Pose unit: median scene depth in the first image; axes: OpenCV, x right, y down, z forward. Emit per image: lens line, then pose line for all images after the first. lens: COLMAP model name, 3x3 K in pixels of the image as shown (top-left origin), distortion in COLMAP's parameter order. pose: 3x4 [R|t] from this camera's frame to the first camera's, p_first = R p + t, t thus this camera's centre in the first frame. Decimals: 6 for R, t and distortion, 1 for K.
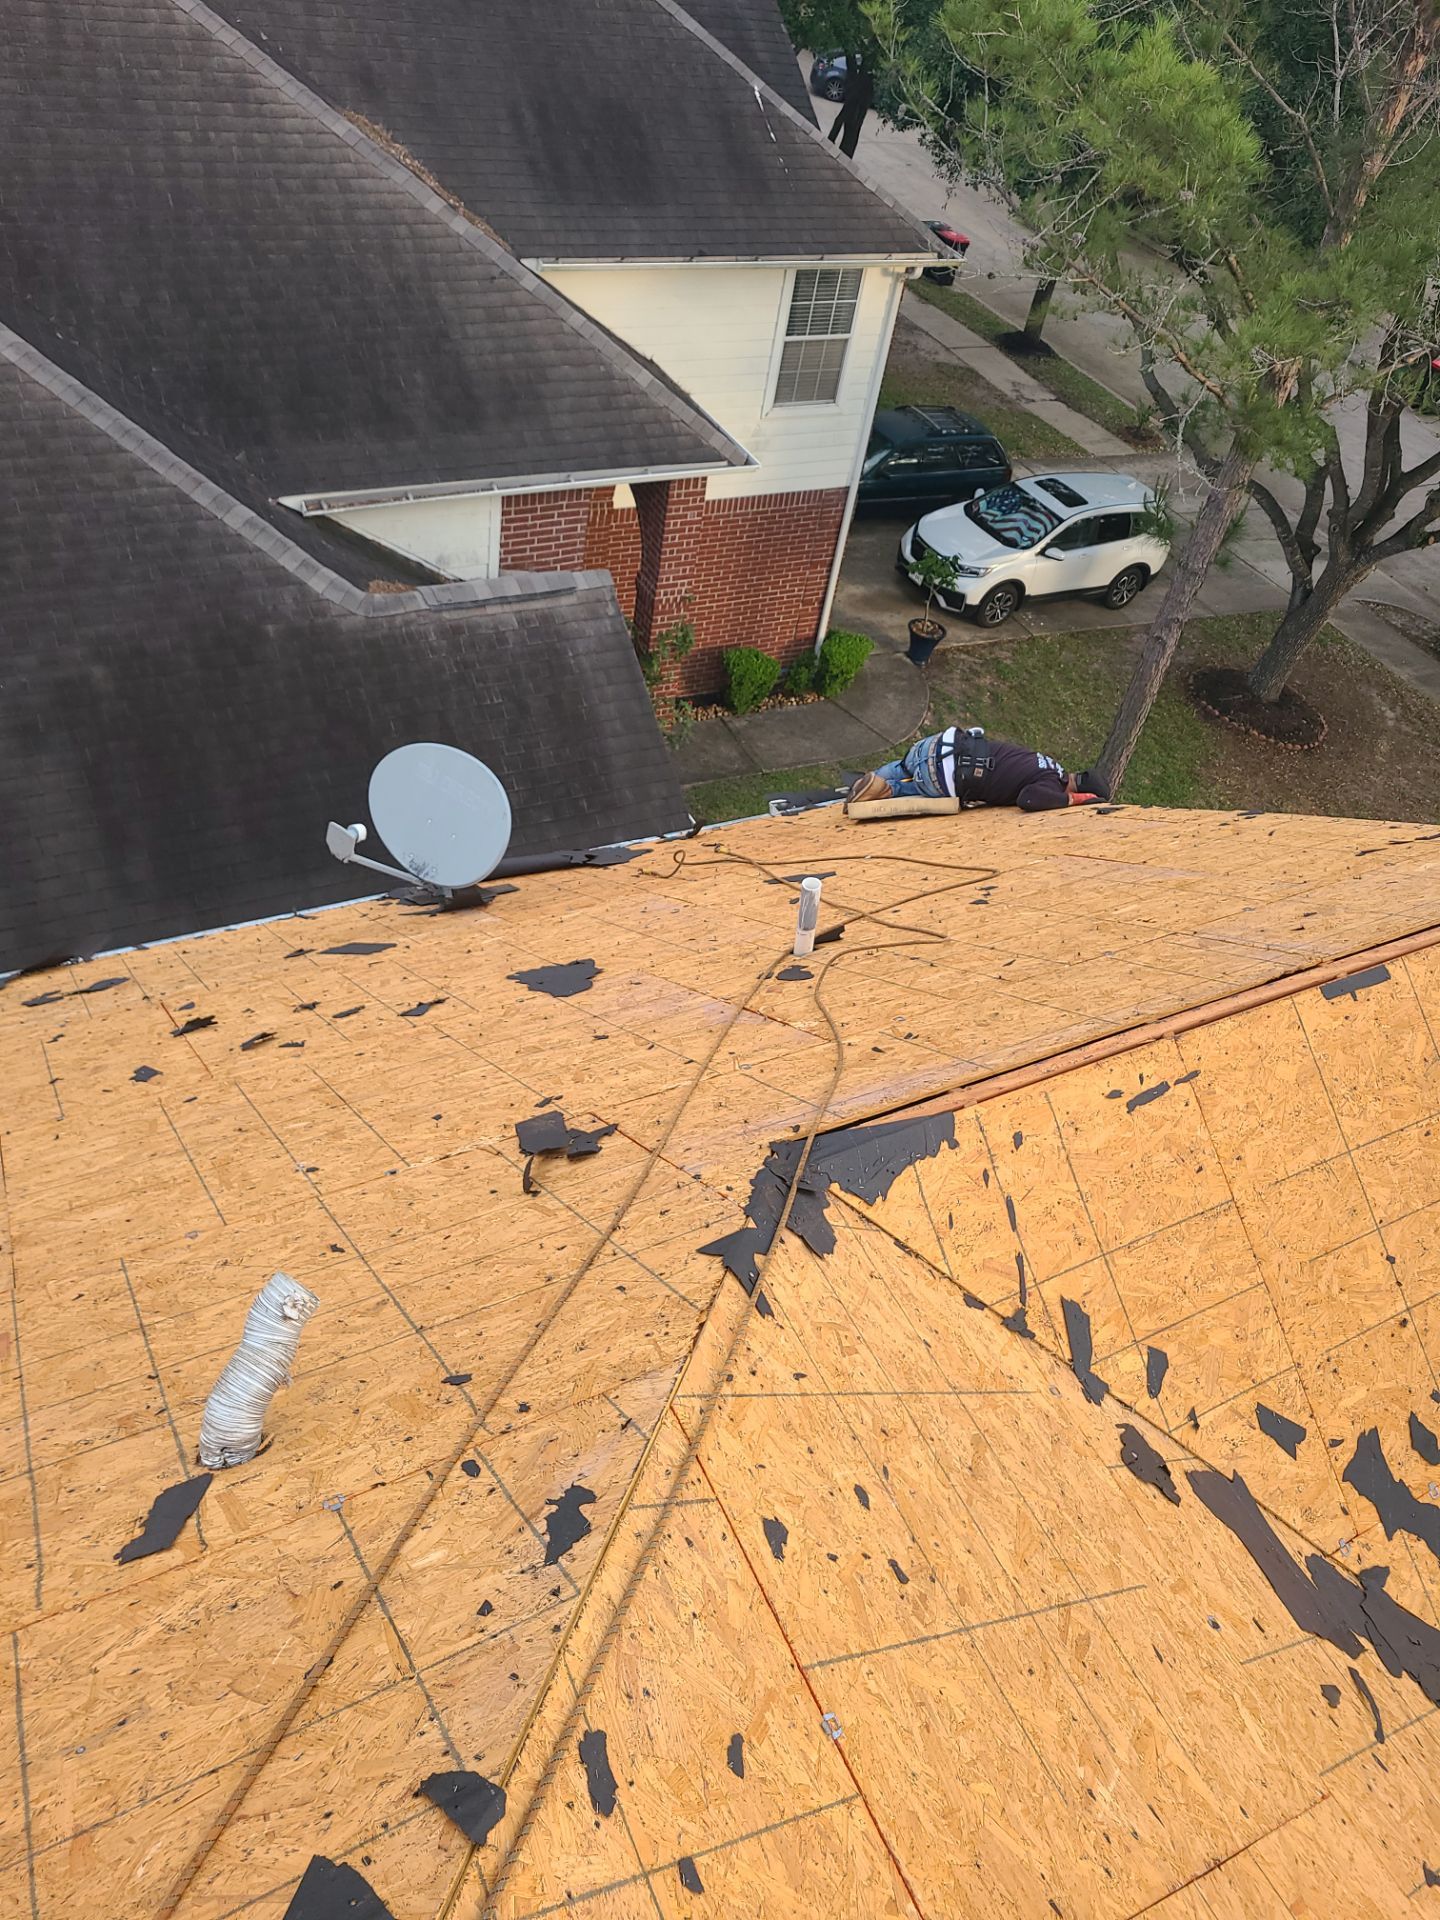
lens RADIAL K [[1430.9, 0, 717.9], [0, 1430.9, 934.1], [0, 0, 1]] dist [0.052317, -0.036525]
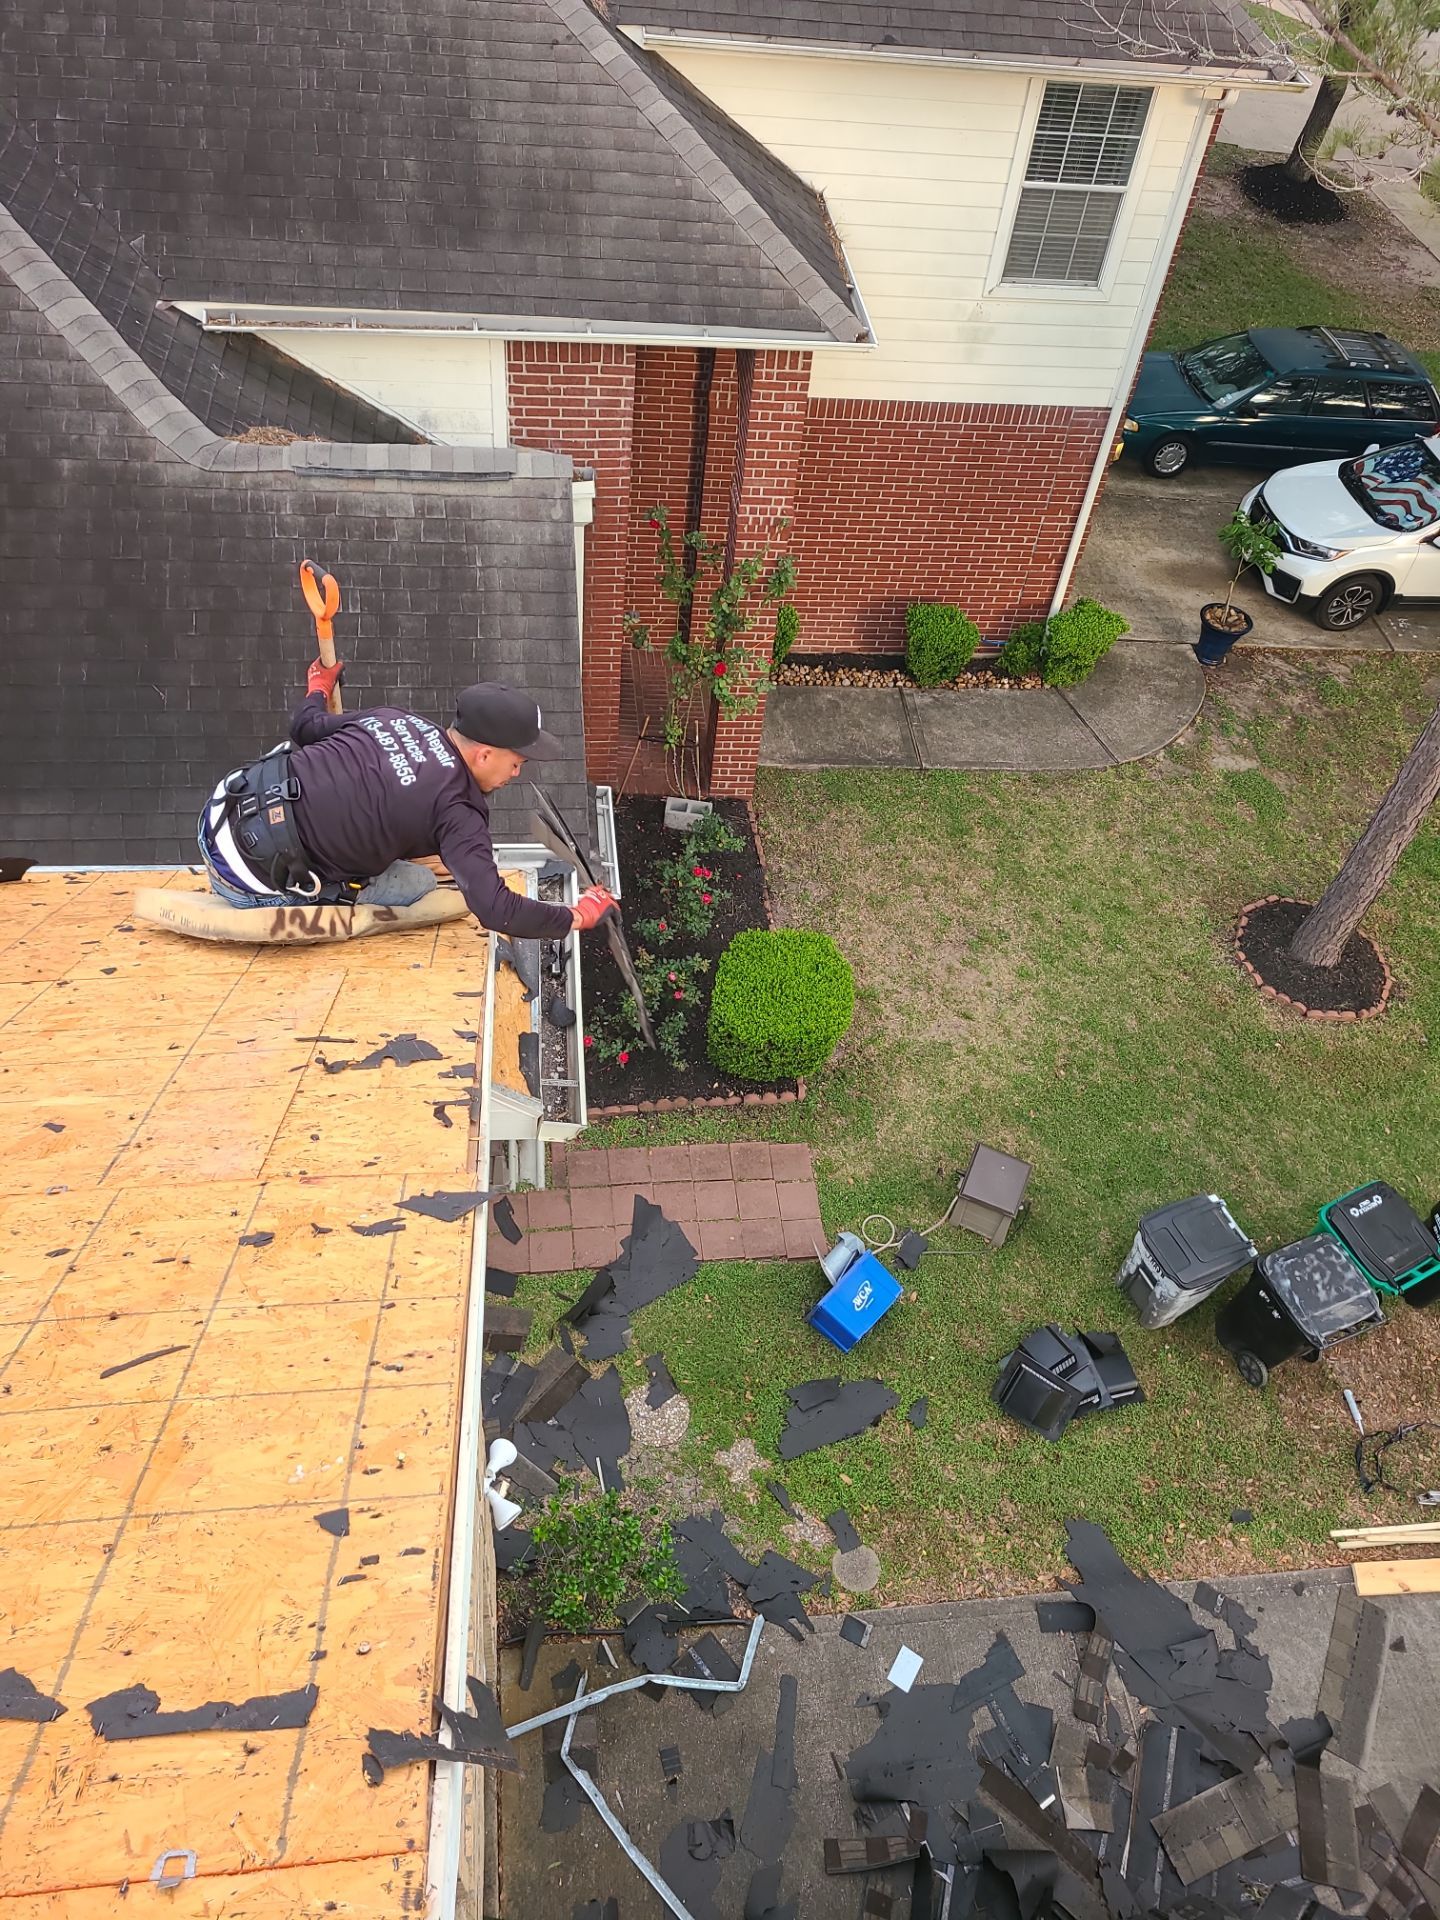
lens RADIAL K [[1443.4, 0, 724.3], [0, 1443.4, 940.5], [0, 0, 1]] dist [0.065413, -0.048078]
pose [[0.935909, 0.220589, -0.274619, 0.226225], [-0.206833, 0.975225, 0.078463, -0.082048], [0.285123, -0.016634, 0.958346, 0.291653]]
